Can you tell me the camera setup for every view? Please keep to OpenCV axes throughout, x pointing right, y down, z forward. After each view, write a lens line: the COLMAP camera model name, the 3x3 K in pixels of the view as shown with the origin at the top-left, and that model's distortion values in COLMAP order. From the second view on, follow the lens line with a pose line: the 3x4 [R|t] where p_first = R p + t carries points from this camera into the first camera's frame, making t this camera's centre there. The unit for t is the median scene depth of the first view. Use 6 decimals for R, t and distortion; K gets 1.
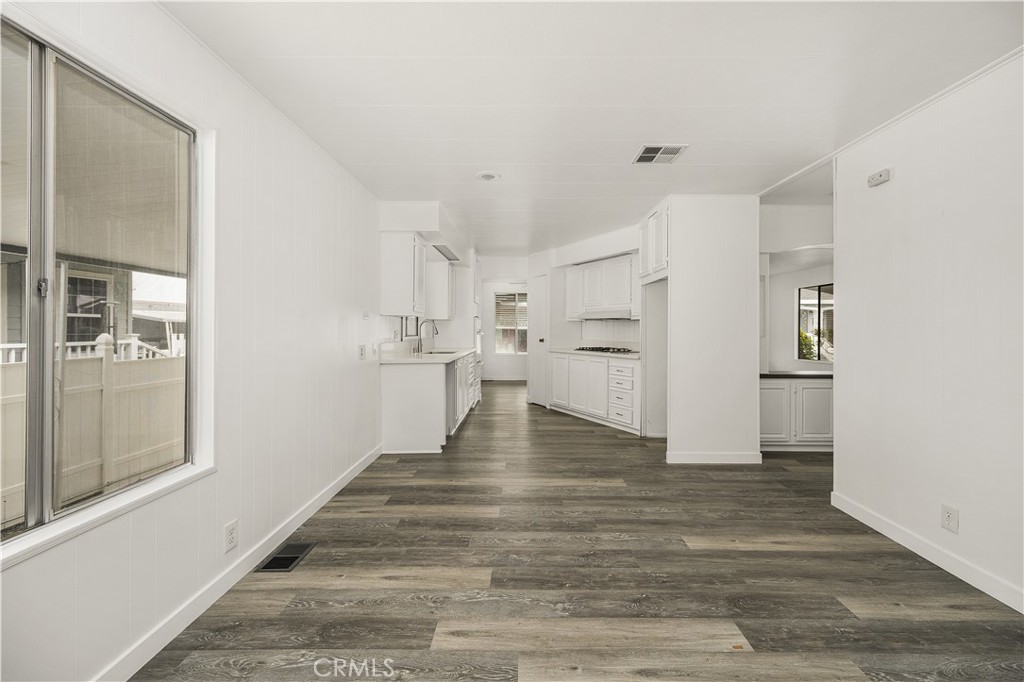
lens RADIAL K [[423.6, 0, 528.6], [0, 423.6, 332.2], [0, 0, 1]] dist [-0.001215, 0.000363]
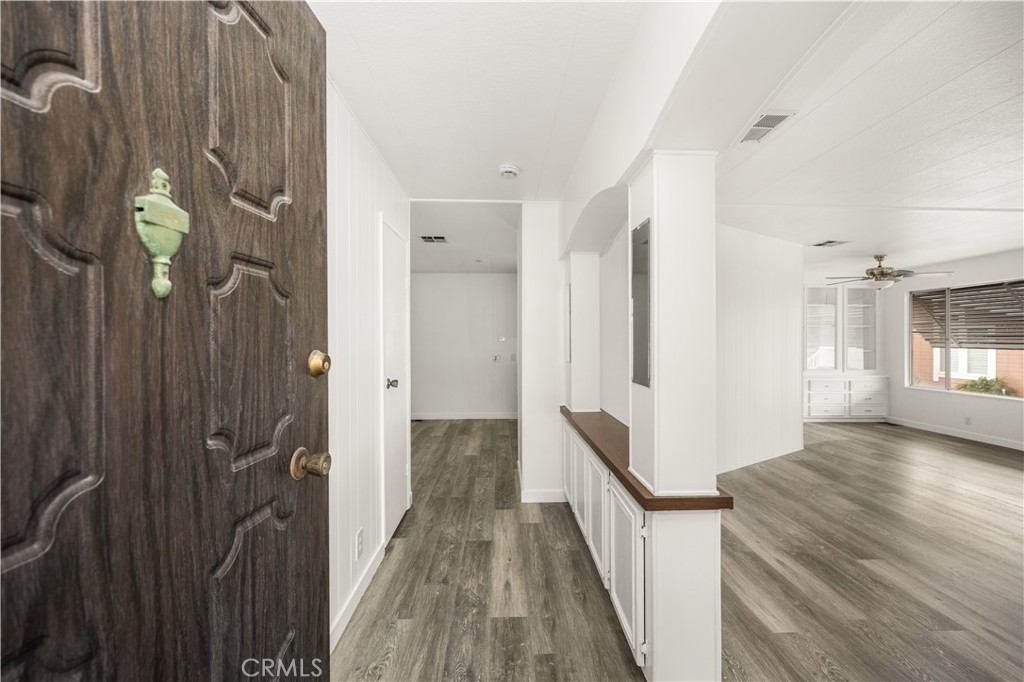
lens RADIAL K [[423.6, 0, 509.2], [0, 423.6, 342.6], [0, 0, 1]] dist [-0.001215, 0.000363]
pose [[0.013693, 0.011205, -0.999843, 1.963486], [-0.003934, 0.999930, 0.011153, -0.057208], [0.999899, 0.003781, 0.013736, 1.295761]]
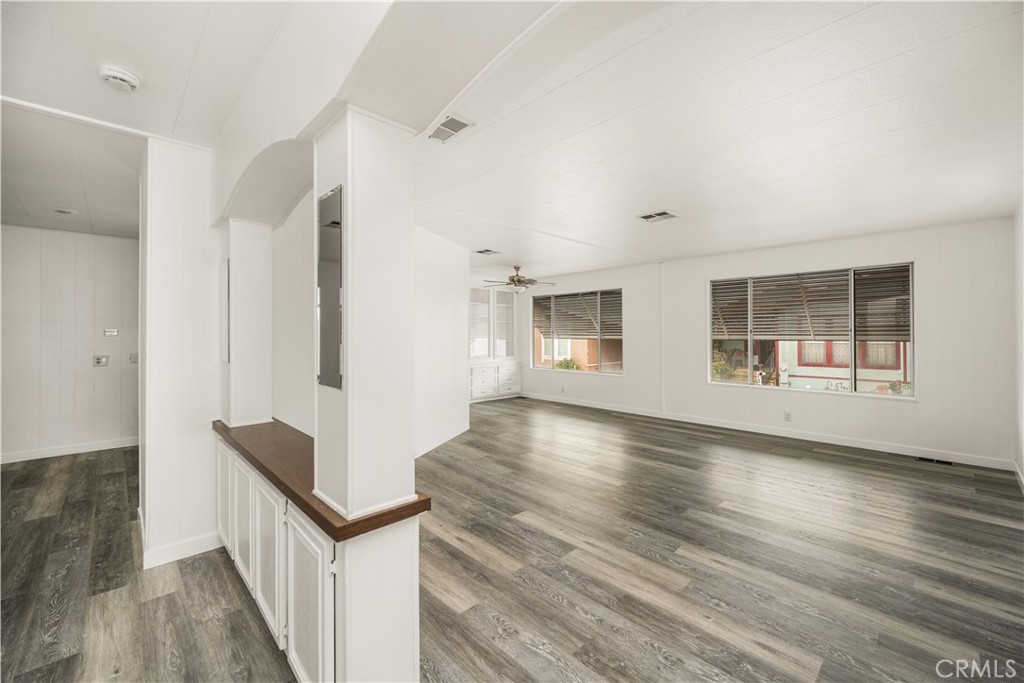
lens RADIAL K [[423.6, 0, 508.5], [0, 423.6, 326.8], [0, 0, 1]] dist [-0.001215, 0.000363]
pose [[0.673865, -0.009216, -0.738797, 1.836814], [-0.001806, 0.999899, -0.014120, -0.052814], [0.738852, 0.010849, 0.673780, 1.317631]]
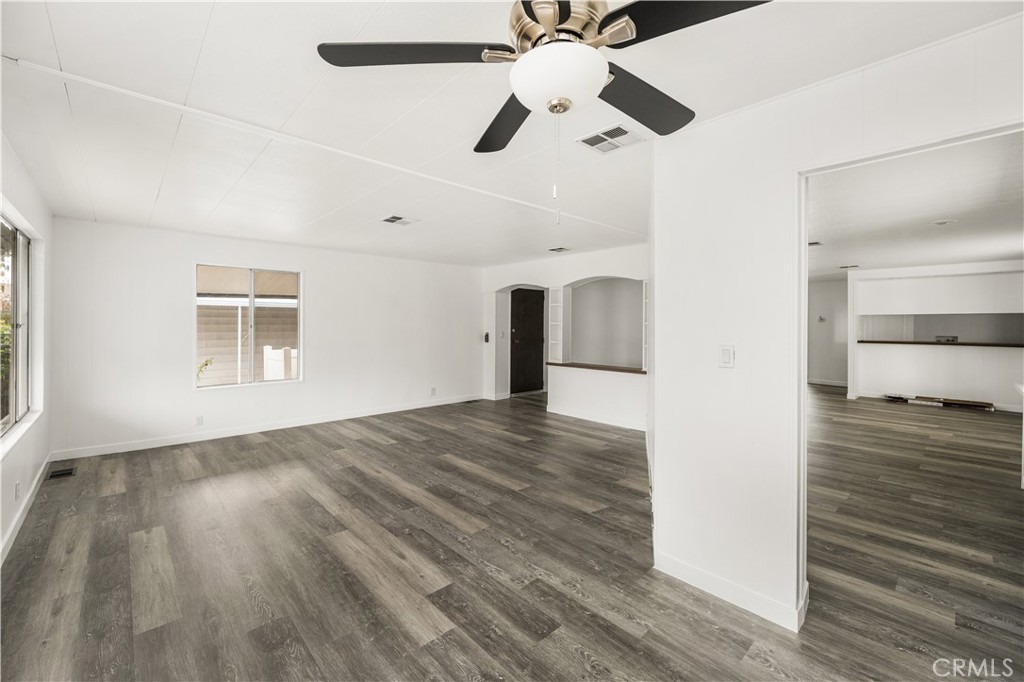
lens RADIAL K [[423.6, 0, 513.6], [0, 423.6, 330.6], [0, 0, 1]] dist [-0.001215, 0.000363]
pose [[-0.680572, -0.009942, 0.732614, -0.179548], [-0.000368, 0.999912, 0.013228, -0.064330], [-0.732682, 0.008733, -0.680516, 3.286375]]
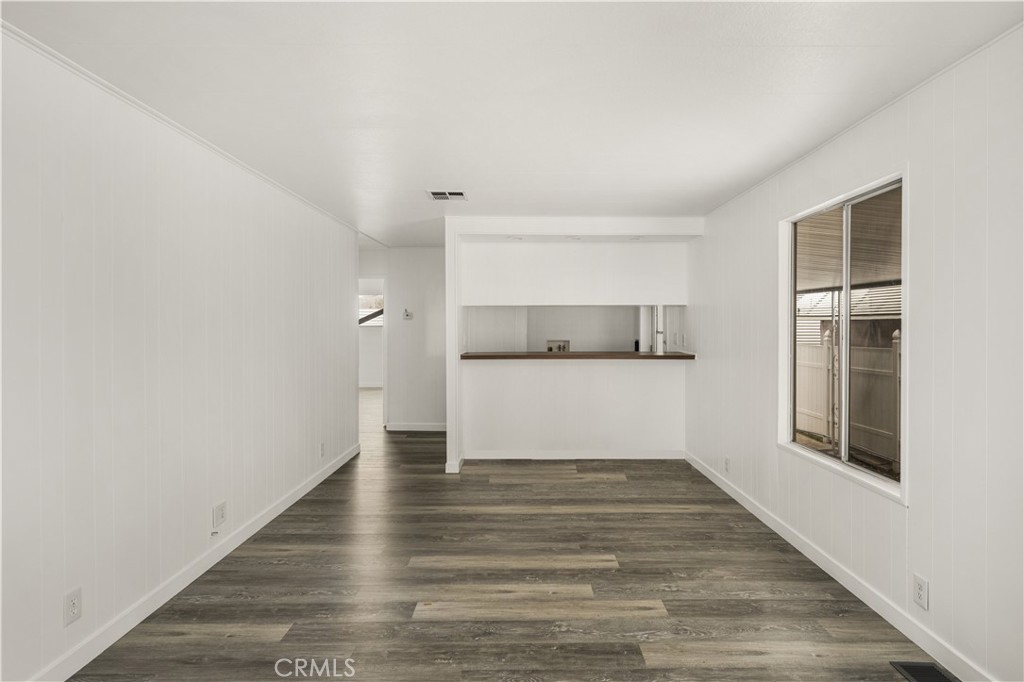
lens RADIAL K [[551.0, 0, 533.8], [0, 551.0, 332.0], [0, 0, 1]] dist [-0.004629, 0.000259]
pose [[-0.999962, -0.000699, -0.008701, 0.102985], [-0.000822, 0.999900, 0.014134, -0.067543], [0.008691, 0.014140, -0.999862, 1.515907]]
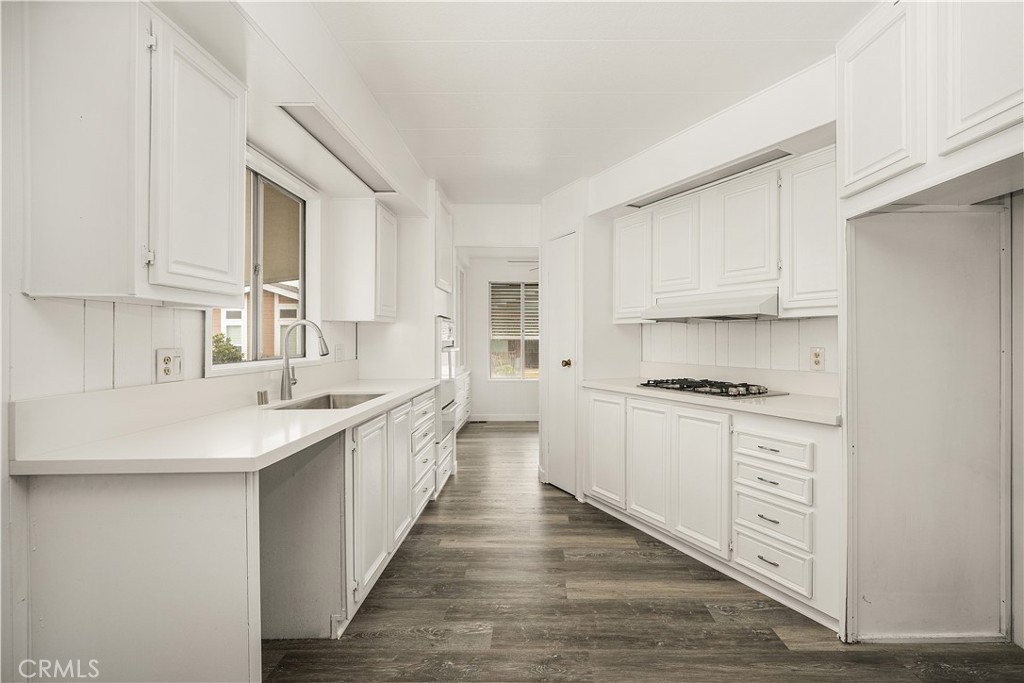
lens RADIAL K [[470.4, 0, 525.8], [0, 470.4, 333.2], [0, 0, 1]] dist [0.000776, 0.000061]
pose [[0.999556, 0.000508, -0.029779, -0.004101], [-0.000637, 0.999990, -0.004328, -0.034313], [0.029777, 0.004345, 0.999547, 1.001149]]
